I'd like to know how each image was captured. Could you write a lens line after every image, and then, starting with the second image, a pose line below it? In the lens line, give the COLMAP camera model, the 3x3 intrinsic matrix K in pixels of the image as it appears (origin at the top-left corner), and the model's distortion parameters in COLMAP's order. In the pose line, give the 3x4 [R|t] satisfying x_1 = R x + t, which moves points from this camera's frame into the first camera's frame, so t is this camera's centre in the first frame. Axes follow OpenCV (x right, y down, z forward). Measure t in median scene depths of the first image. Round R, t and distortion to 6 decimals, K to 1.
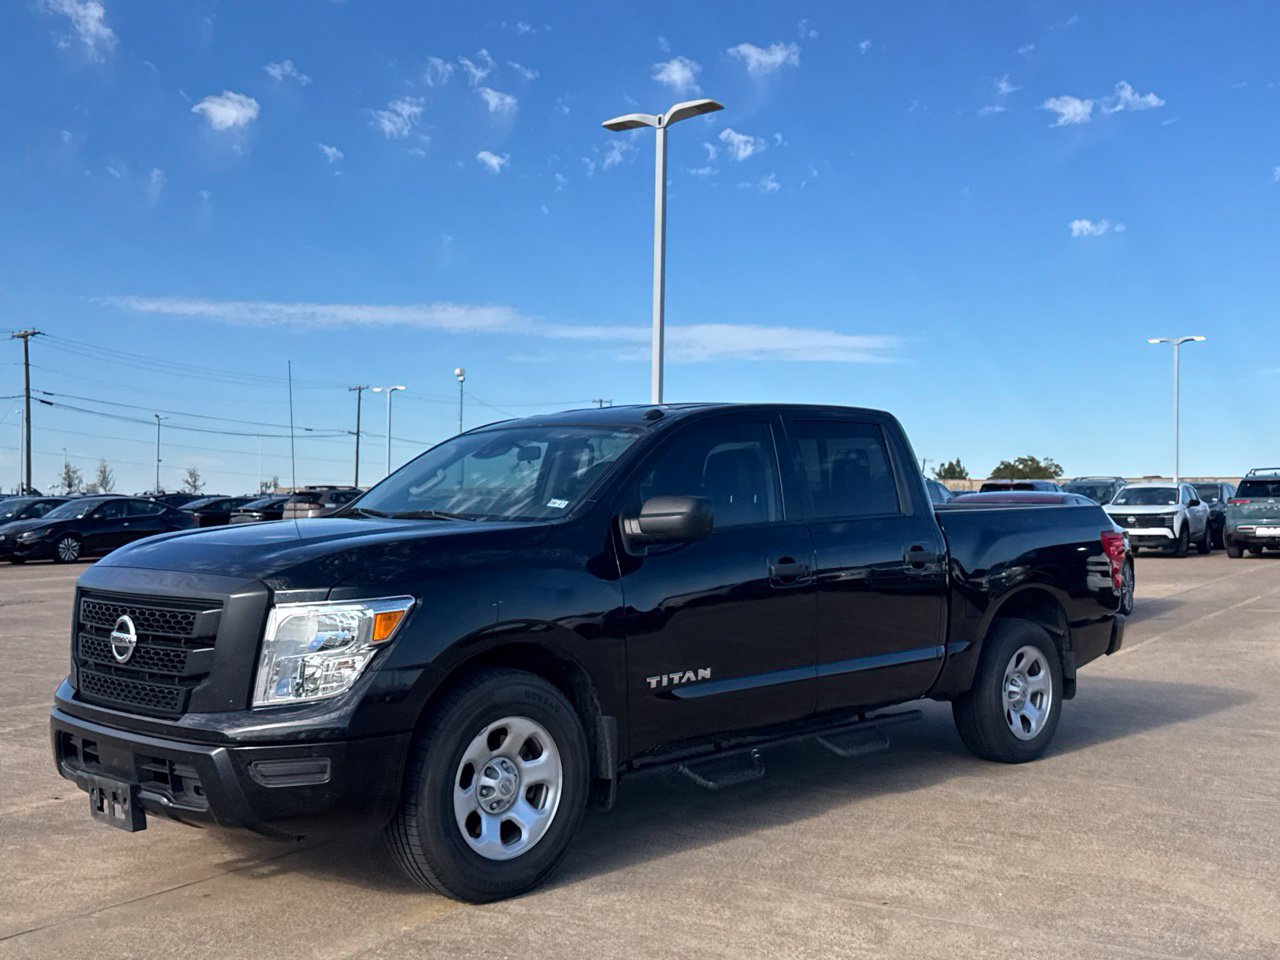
lens RADIAL K [[1425.7, 0, 635.4], [0, 1425.7, 494.2], [0, 0, 1]] dist [0.086513, 0.000000]
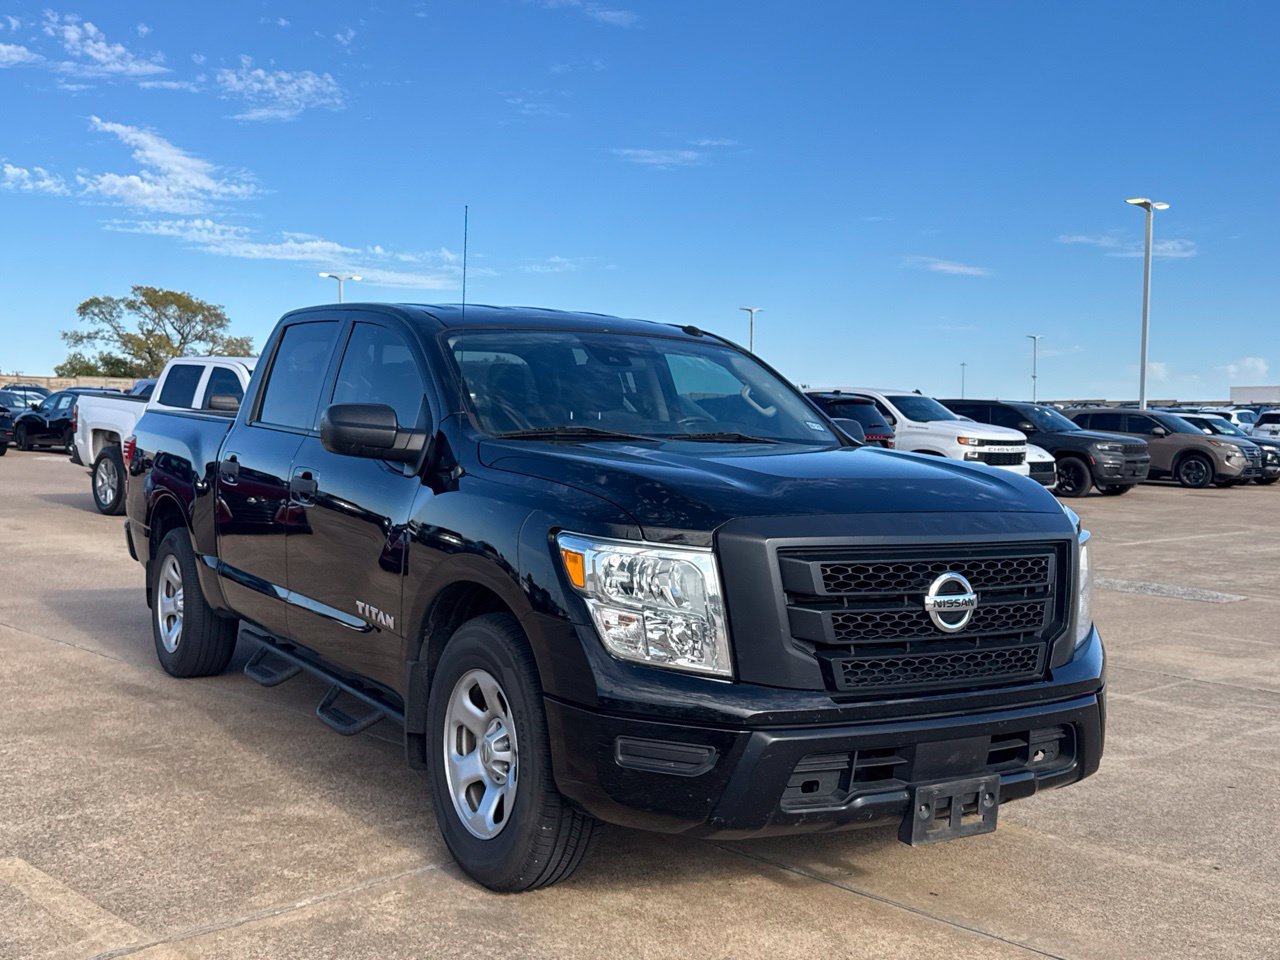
lens RADIAL K [[1425.7, 0, 641.3], [0, 1425.7, 476.6], [0, 0, 1]] dist [0.086513, 0.000000]
pose [[0.225028, -0.033572, 0.973774, -0.744125], [-0.030776, 0.998663, 0.041542, 0.003003], [-0.973866, -0.039317, 0.223694, 0.641236]]
